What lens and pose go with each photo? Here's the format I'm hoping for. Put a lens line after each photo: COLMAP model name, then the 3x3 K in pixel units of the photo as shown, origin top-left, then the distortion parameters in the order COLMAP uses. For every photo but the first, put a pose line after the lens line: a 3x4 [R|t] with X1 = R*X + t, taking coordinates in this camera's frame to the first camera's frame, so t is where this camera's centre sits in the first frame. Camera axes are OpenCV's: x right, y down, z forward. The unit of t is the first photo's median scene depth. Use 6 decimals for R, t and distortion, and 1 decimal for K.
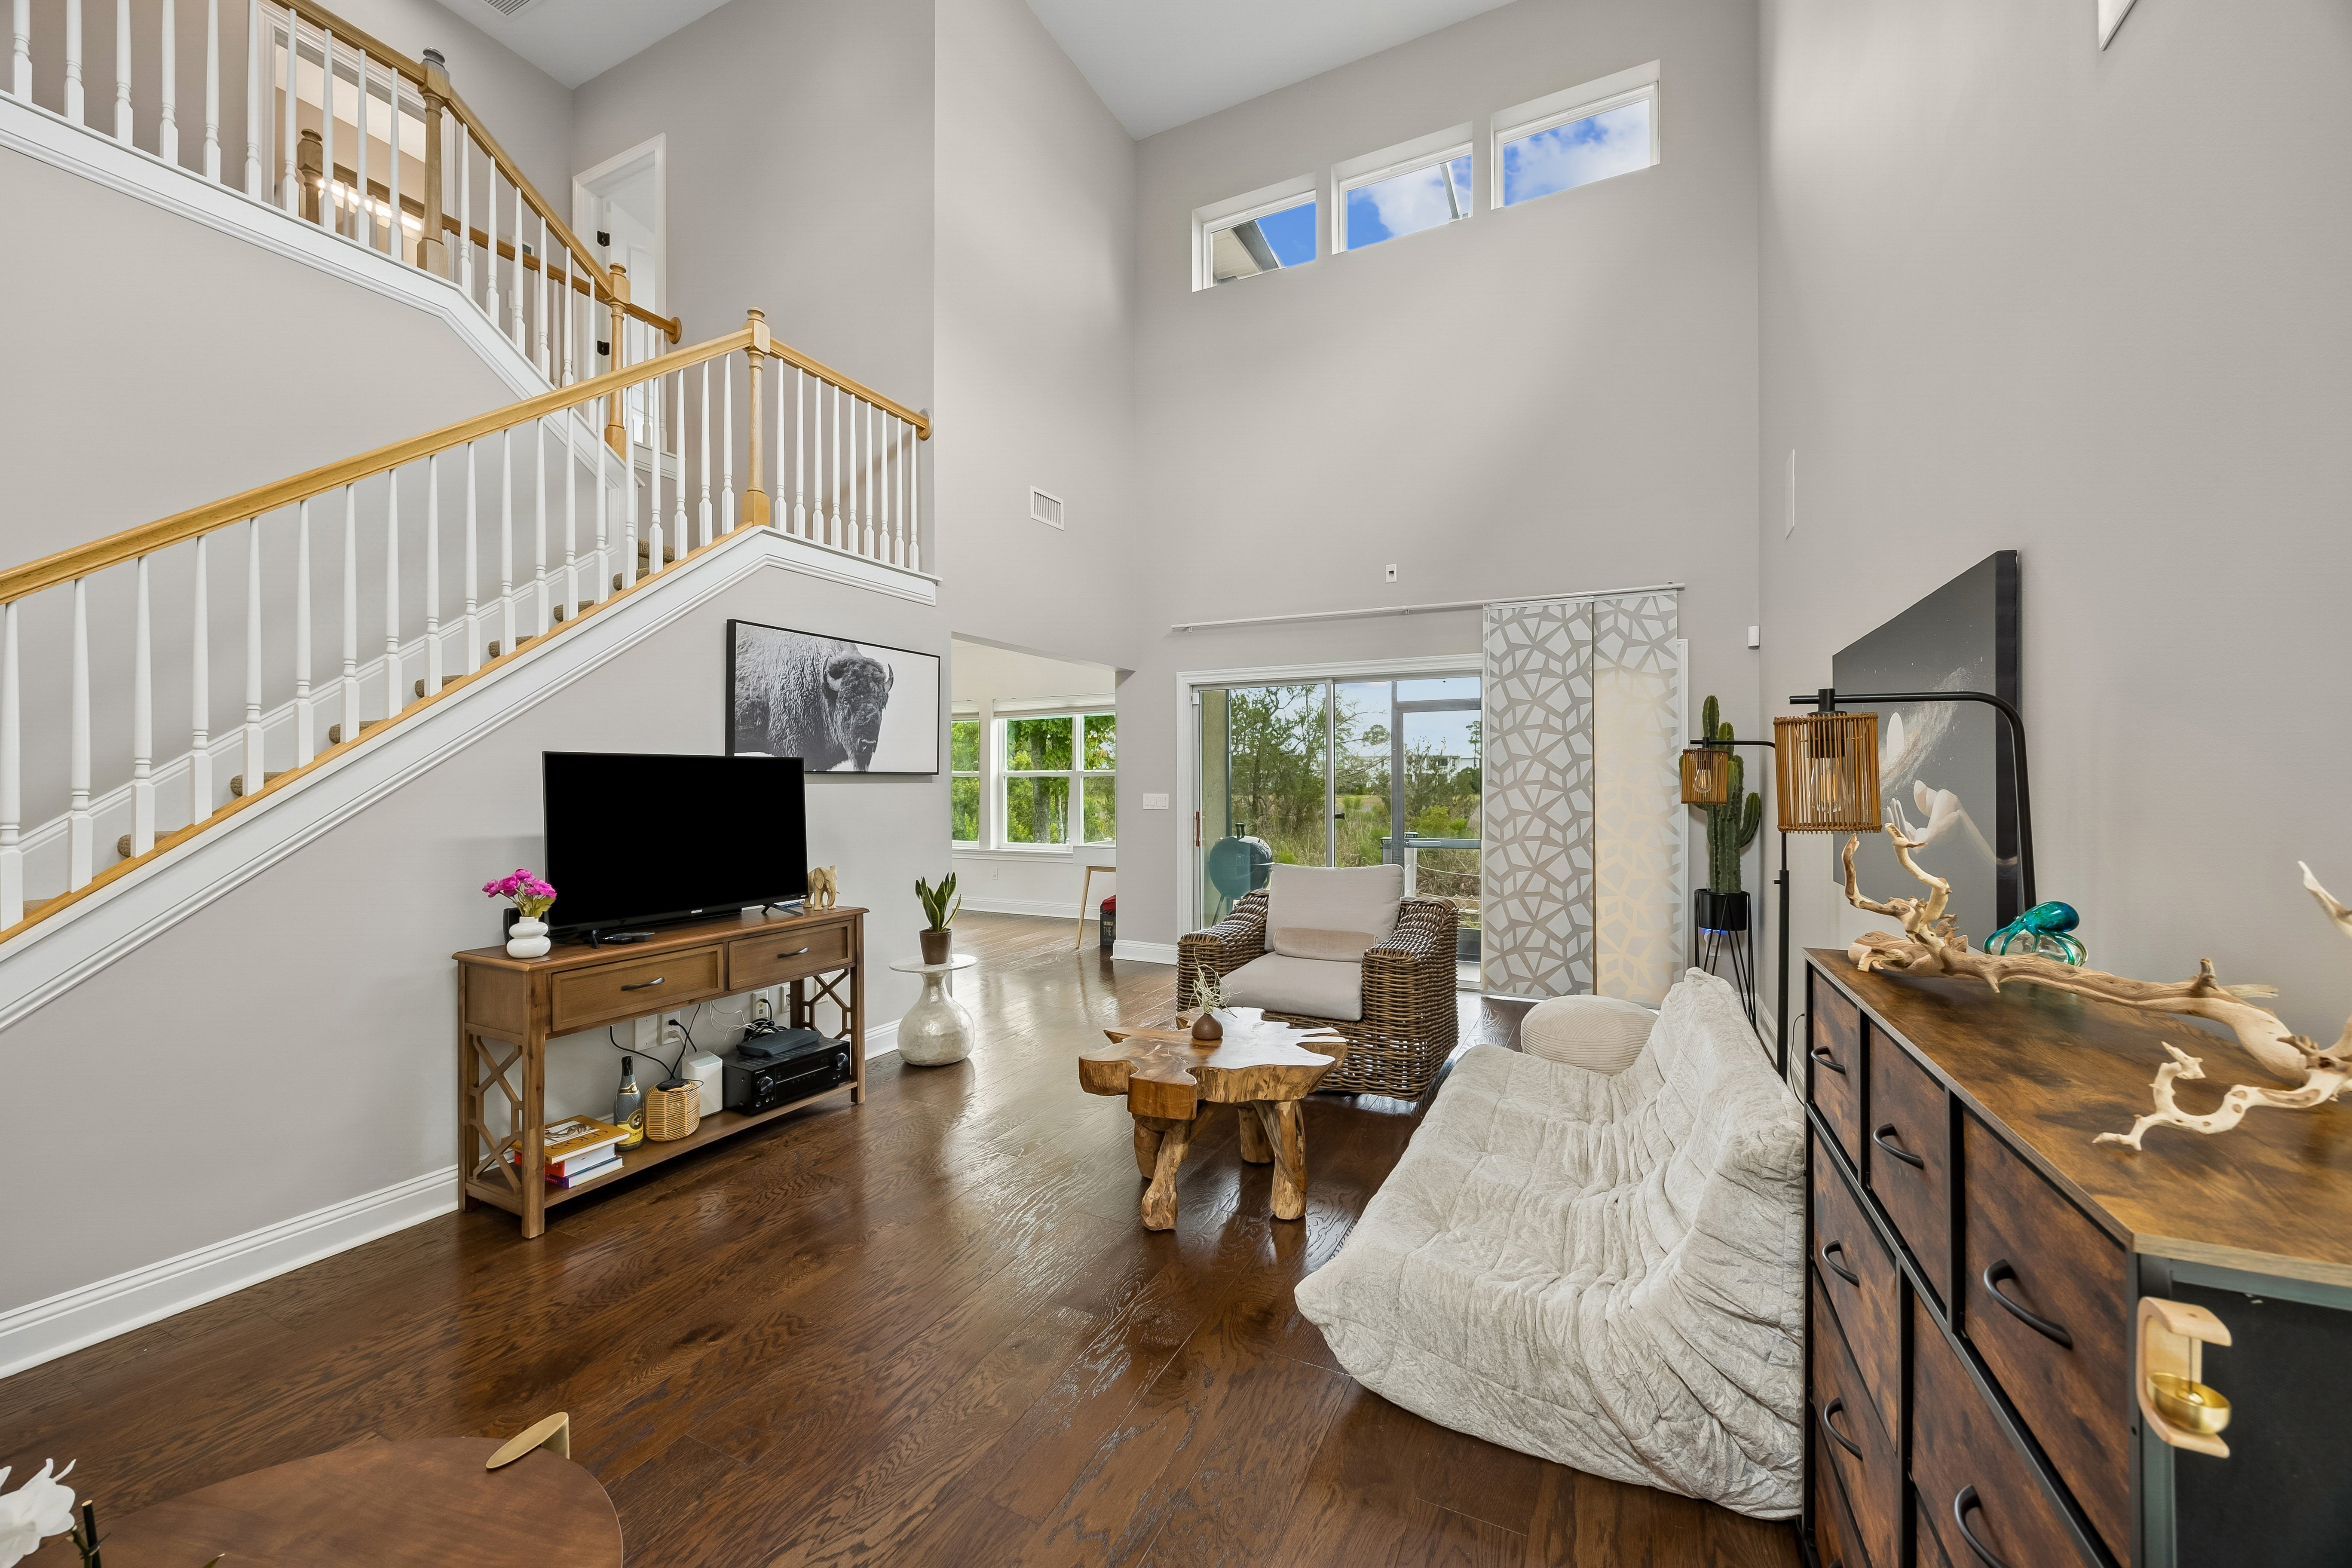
lens RADIAL K [[901.0, 0, 1176.0], [0, 901.0, 784.0], [0, 0, 1]] dist [-0.001091, 0.000070]
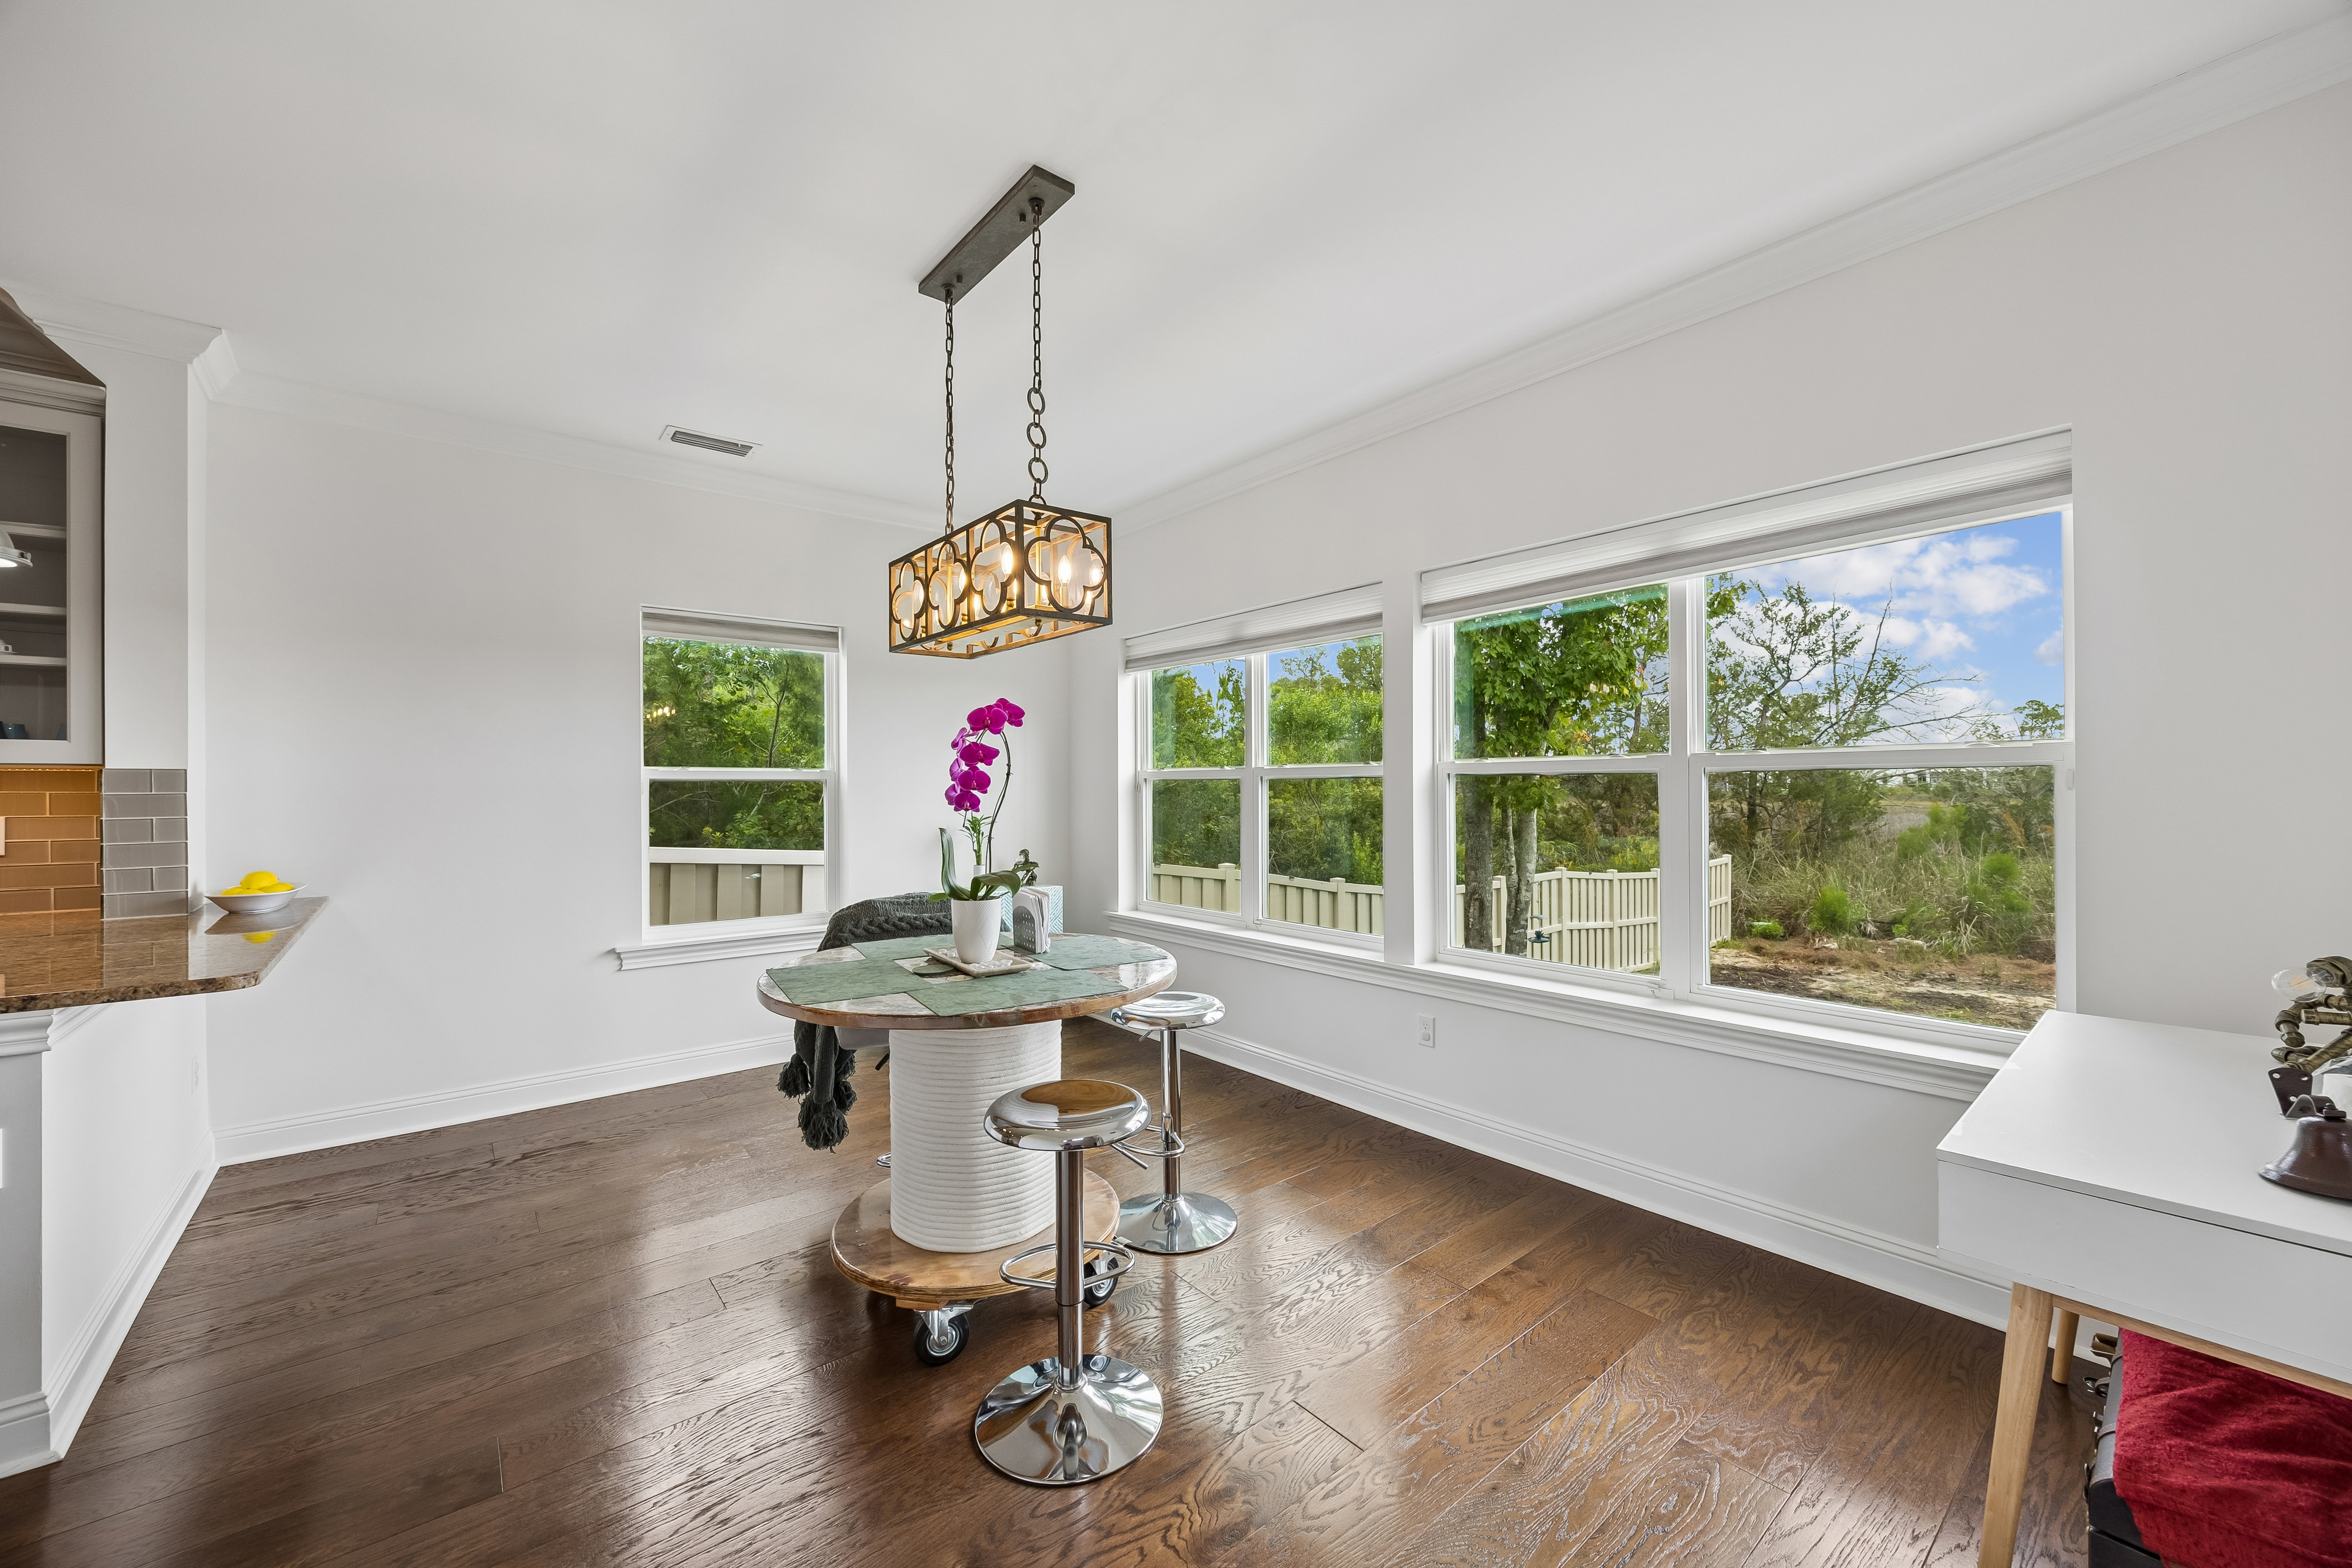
lens RADIAL K [[907.6, 0, 1179.2], [0, 907.6, 789.1], [0, 0, 1]] dist [0.002443, 0.000556]
pose [[0.912392, -0.001151, -0.409316, -0.302973], [0.002254, 0.999995, 0.002213, -0.007112], [0.409311, -0.002941, 0.912390, 1.330674]]
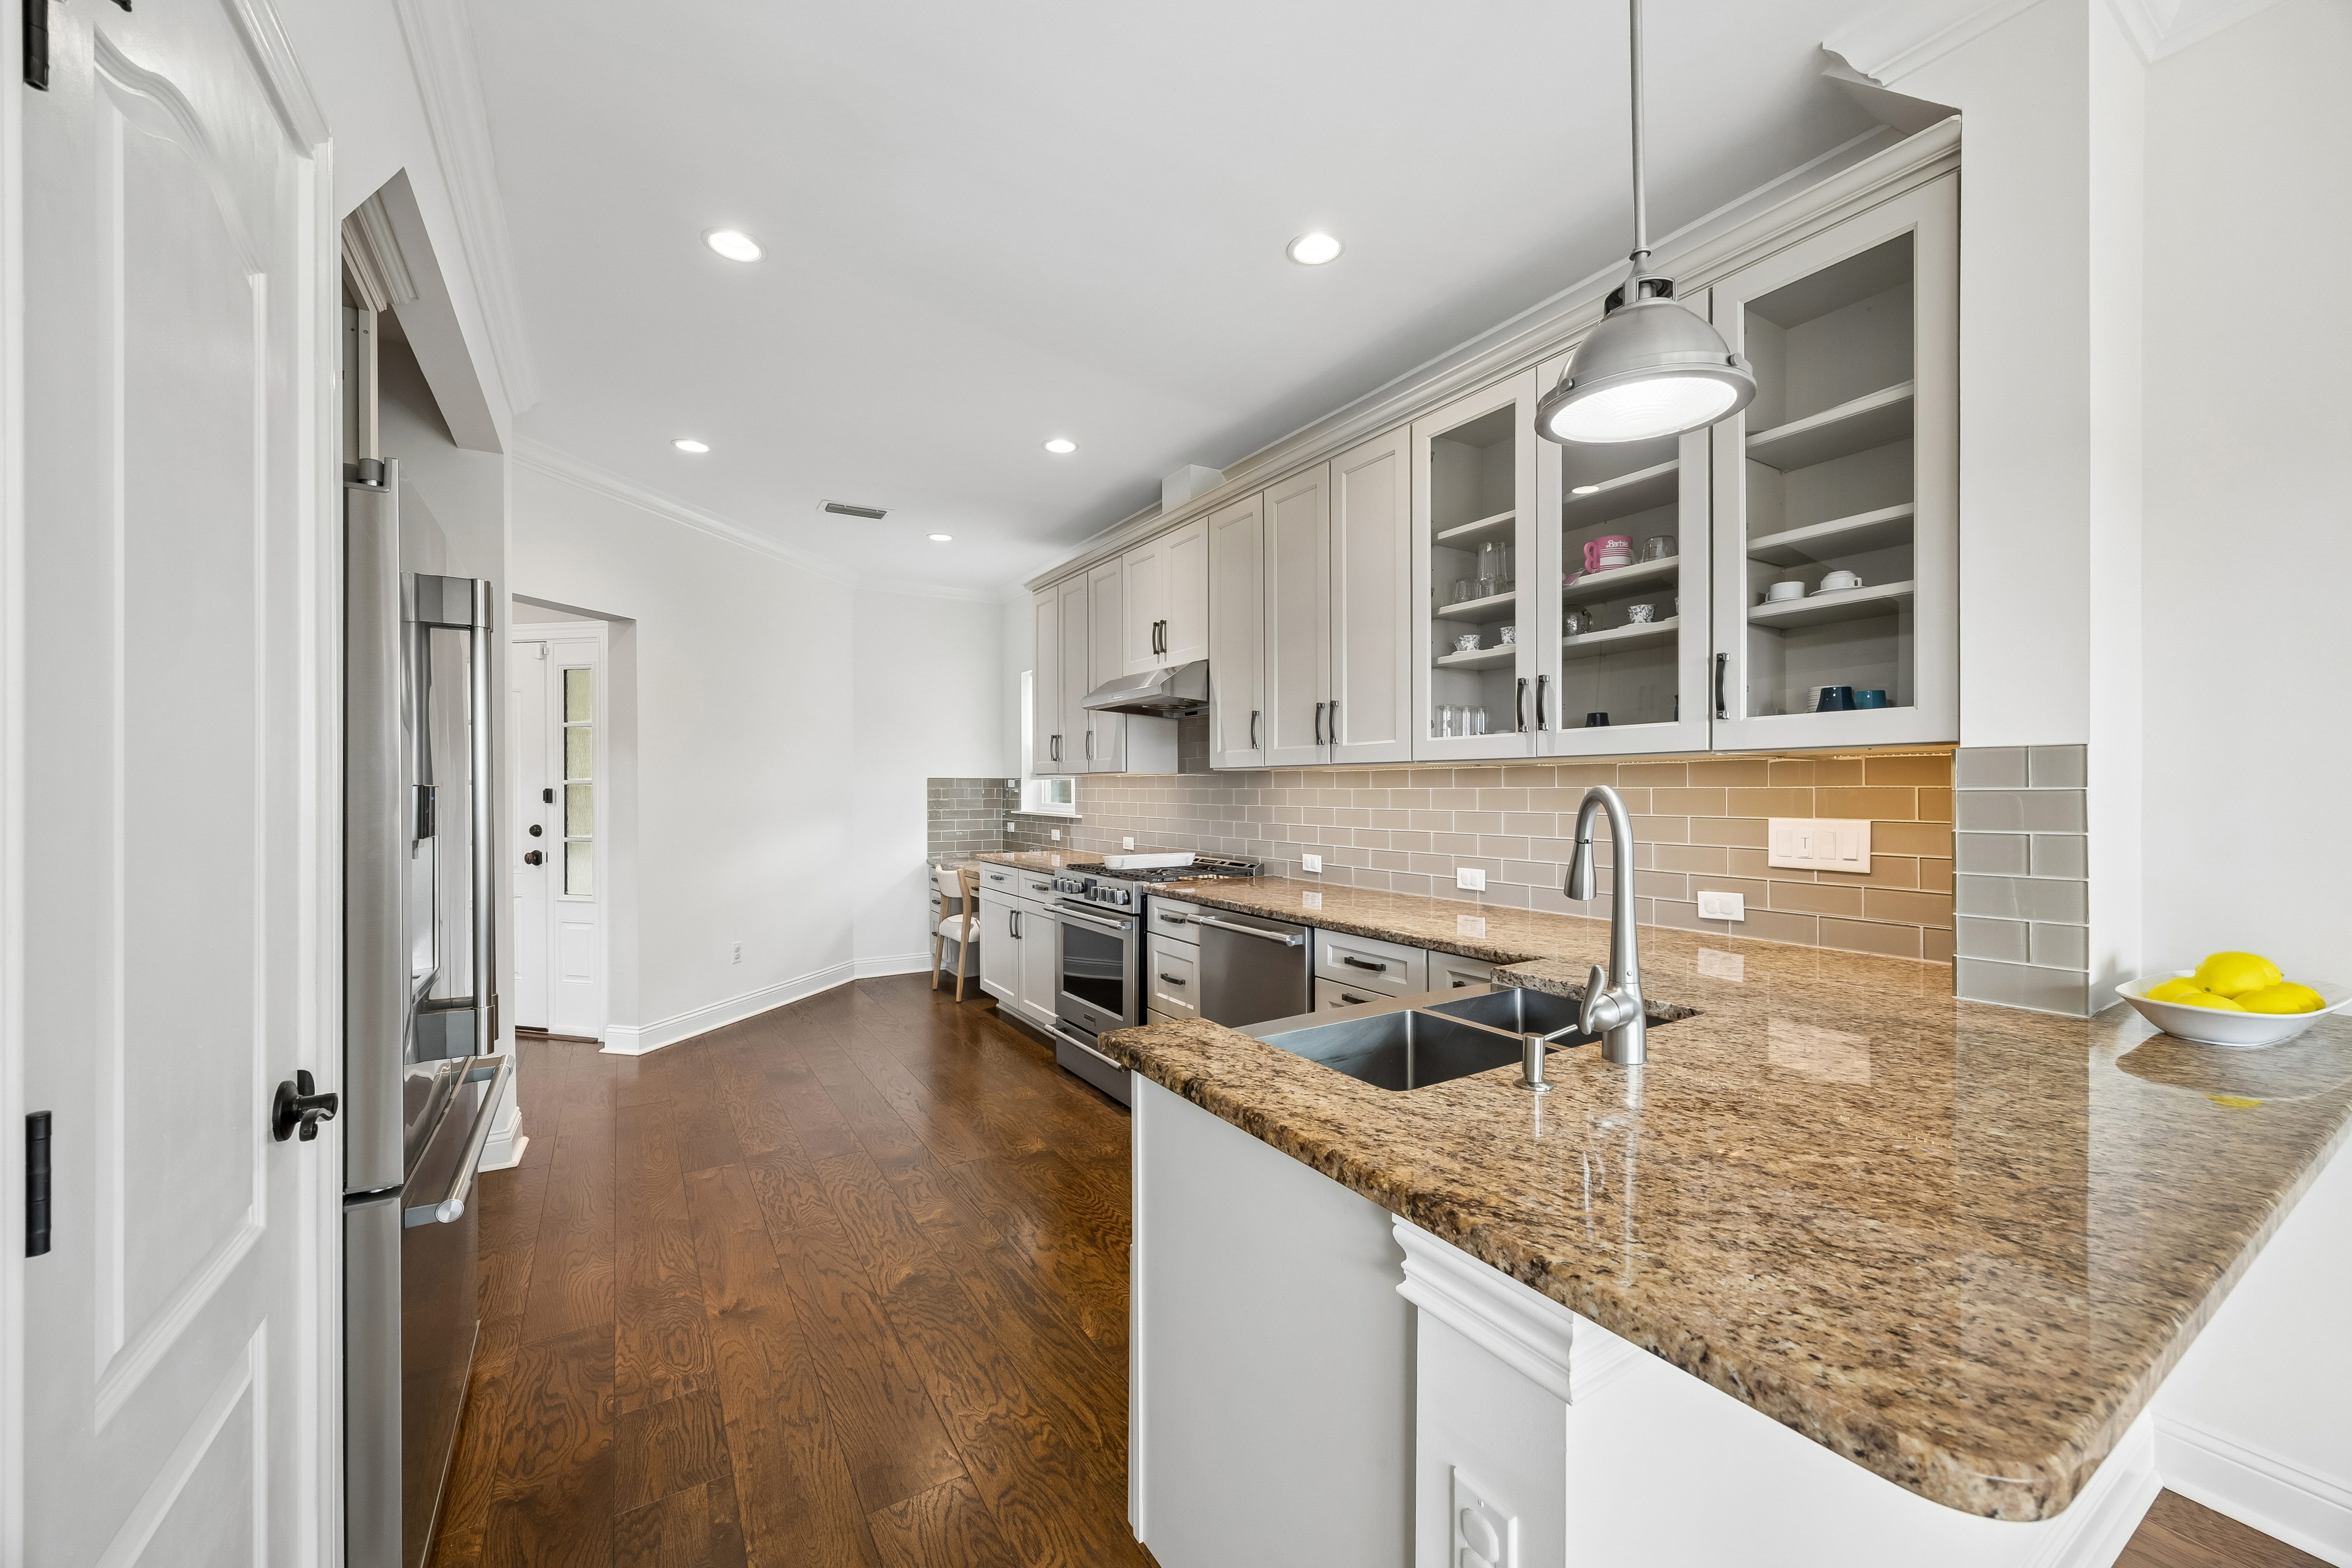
lens RADIAL K [[896.7, 0, 1178.3], [0, 896.7, 814.4], [0, 0, 1]] dist [0.002445, 0.000266]
pose [[-0.521178, 0.010871, -0.853379, -0.764376], [0.012654, 0.999907, 0.005009, -0.000508], [0.853354, -0.008188, -0.521267, 1.525684]]
